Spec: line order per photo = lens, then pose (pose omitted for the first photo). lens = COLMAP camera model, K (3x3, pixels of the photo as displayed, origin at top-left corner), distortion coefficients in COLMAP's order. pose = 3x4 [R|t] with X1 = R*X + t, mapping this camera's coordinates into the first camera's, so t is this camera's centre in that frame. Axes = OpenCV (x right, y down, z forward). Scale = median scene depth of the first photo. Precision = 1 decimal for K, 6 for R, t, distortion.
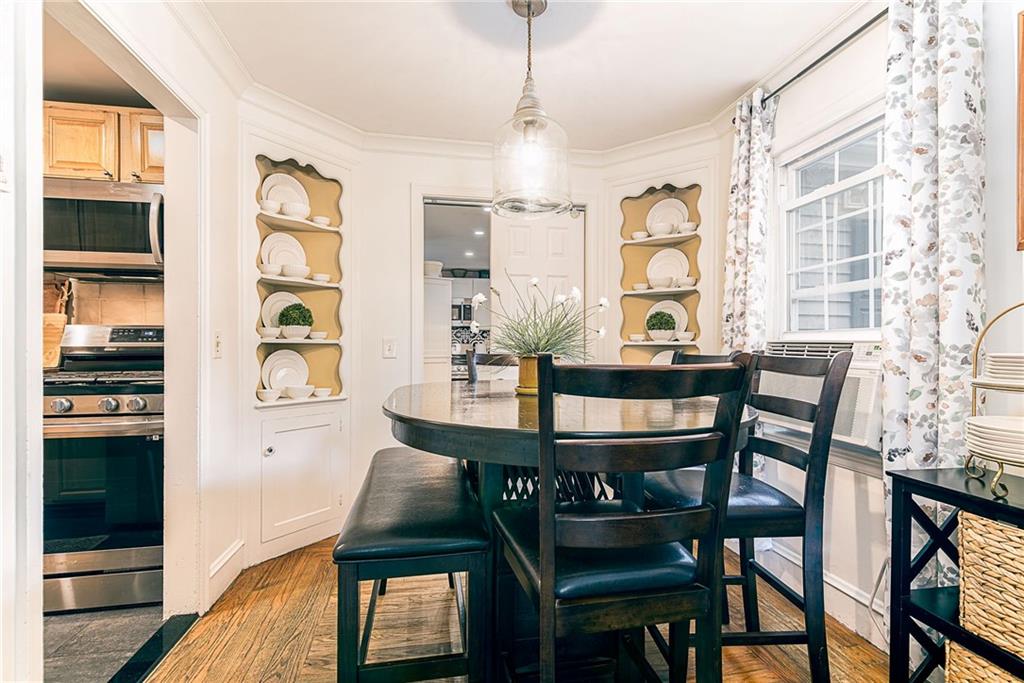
lens RADIAL K [[476.6, 0, 508.0], [0, 476.6, 350.1], [0, 0, 1]] dist [0.010772, -0.001092]
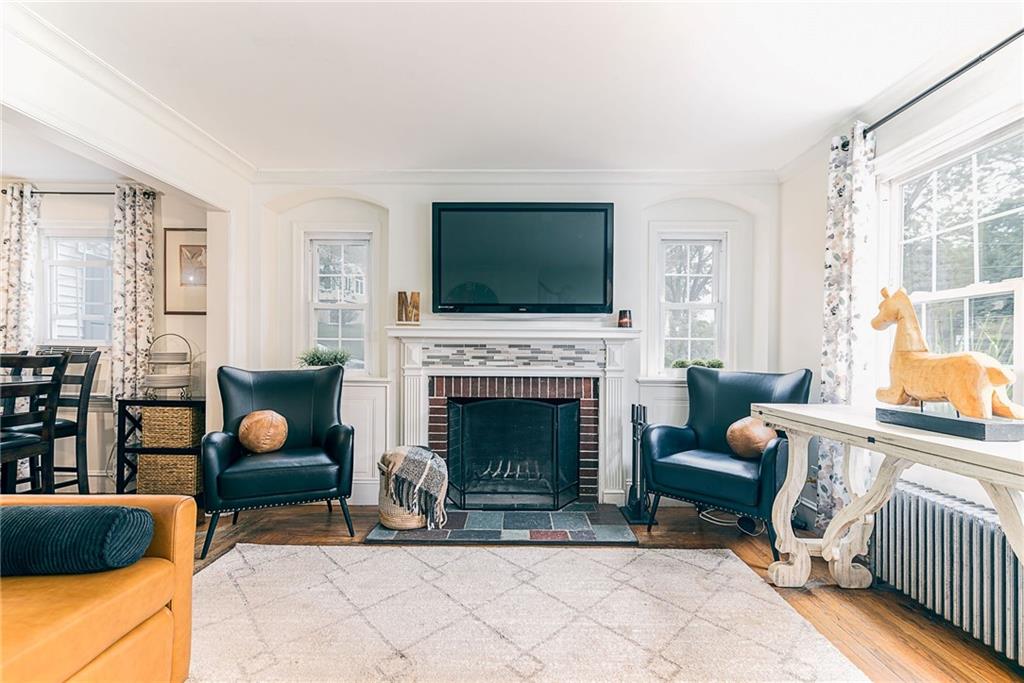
lens RADIAL K [[476.6, 0, 515.6], [0, 476.6, 354.7], [0, 0, 1]] dist [0.010772, -0.001092]
pose [[0.185989, -0.001933, 0.982550, -1.139473], [-0.003169, 0.999992, 0.002567, 0.006786], [-0.982547, -0.003591, 0.185981, -1.343785]]
